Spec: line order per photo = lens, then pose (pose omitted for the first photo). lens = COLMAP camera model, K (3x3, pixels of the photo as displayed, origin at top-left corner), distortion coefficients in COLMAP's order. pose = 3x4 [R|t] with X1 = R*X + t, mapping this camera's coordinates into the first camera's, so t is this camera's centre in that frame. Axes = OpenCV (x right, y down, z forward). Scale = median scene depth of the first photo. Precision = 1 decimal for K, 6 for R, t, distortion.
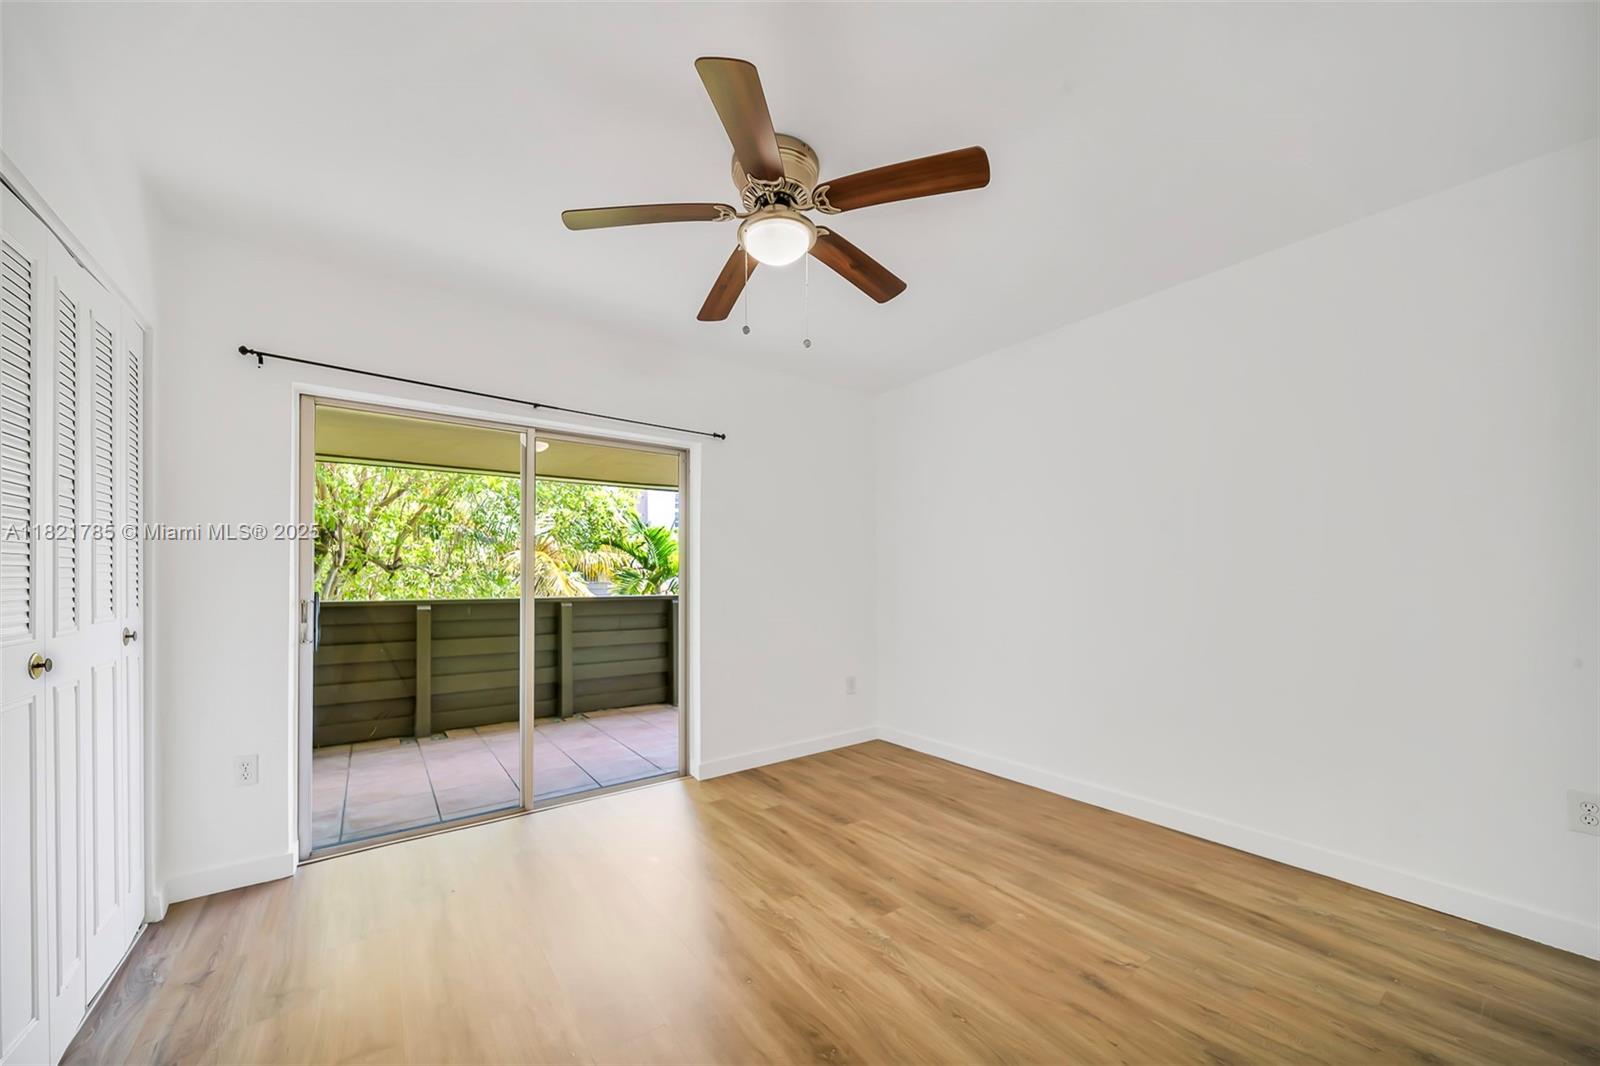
lens RADIAL K [[573.3, 0, 795.6], [0, 573.3, 571.6], [0, 0, 1]] dist [-0.003053, -0.000411]
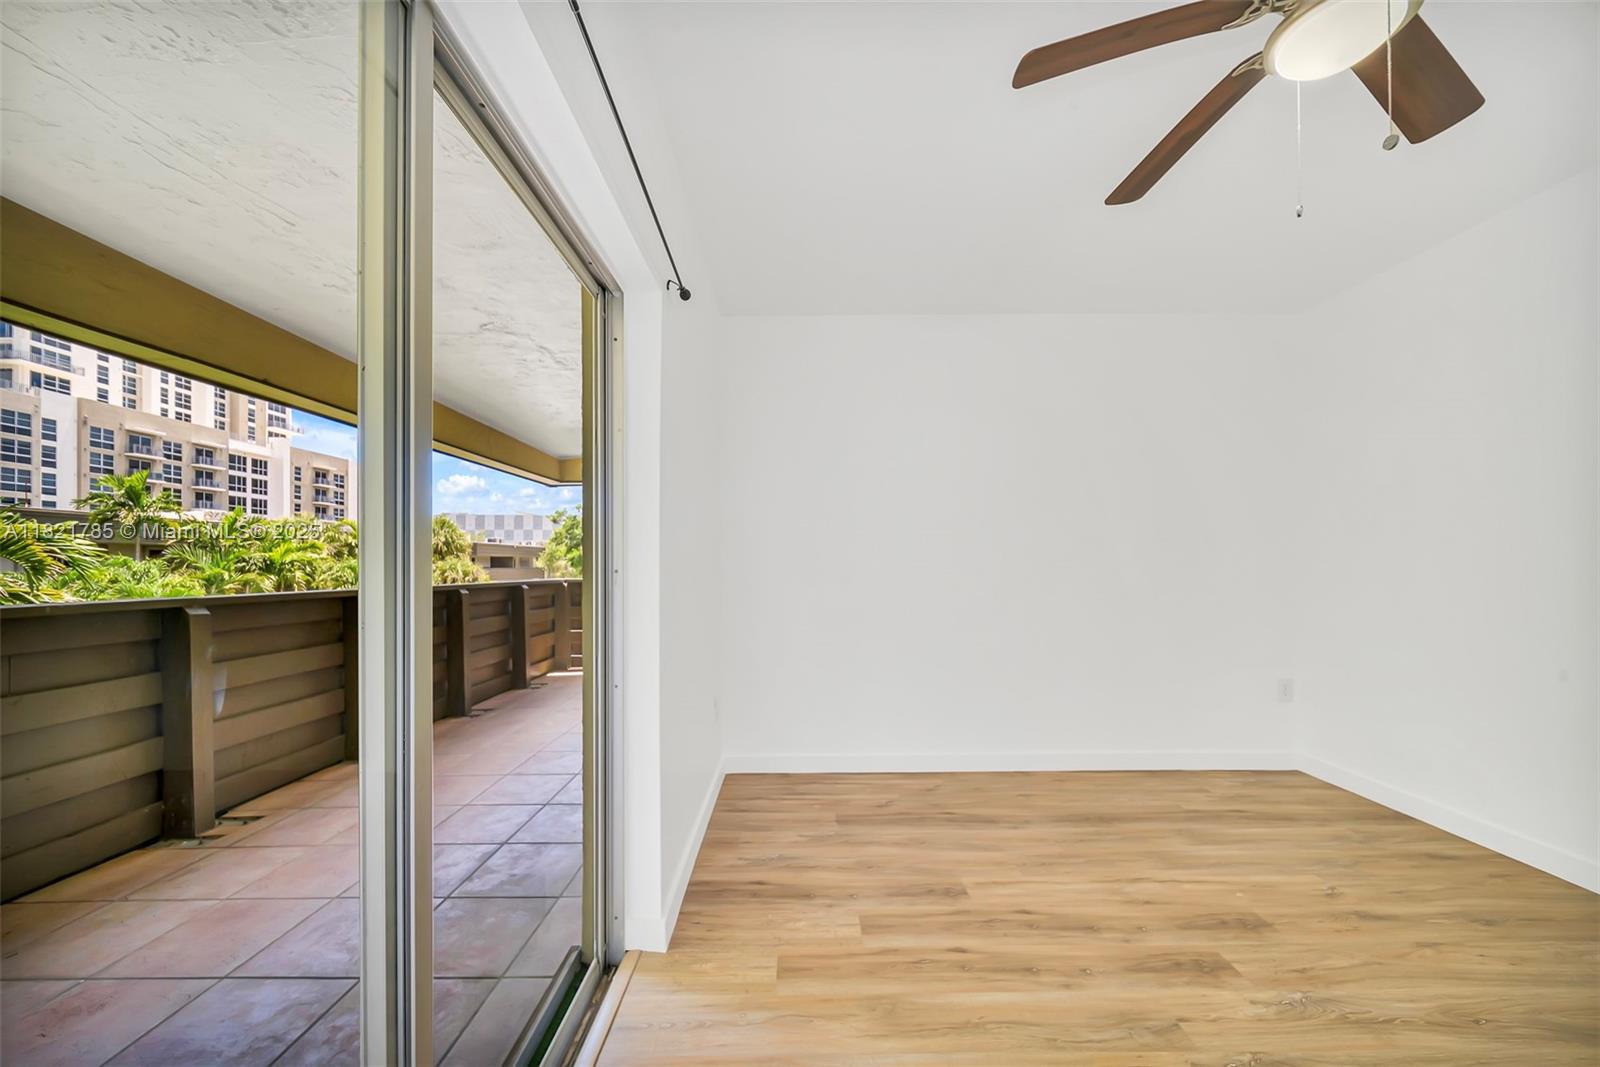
lens RADIAL K [[573.3, 0, 795.6], [0, 573.3, 572.1], [0, 0, 1]] dist [-0.003053, -0.000411]
pose [[0.595783, -0.007654, 0.803109, -0.735301], [-0.009019, 0.999828, 0.016219, 0.031848], [-0.803095, -0.016907, 0.595611, 0.900304]]
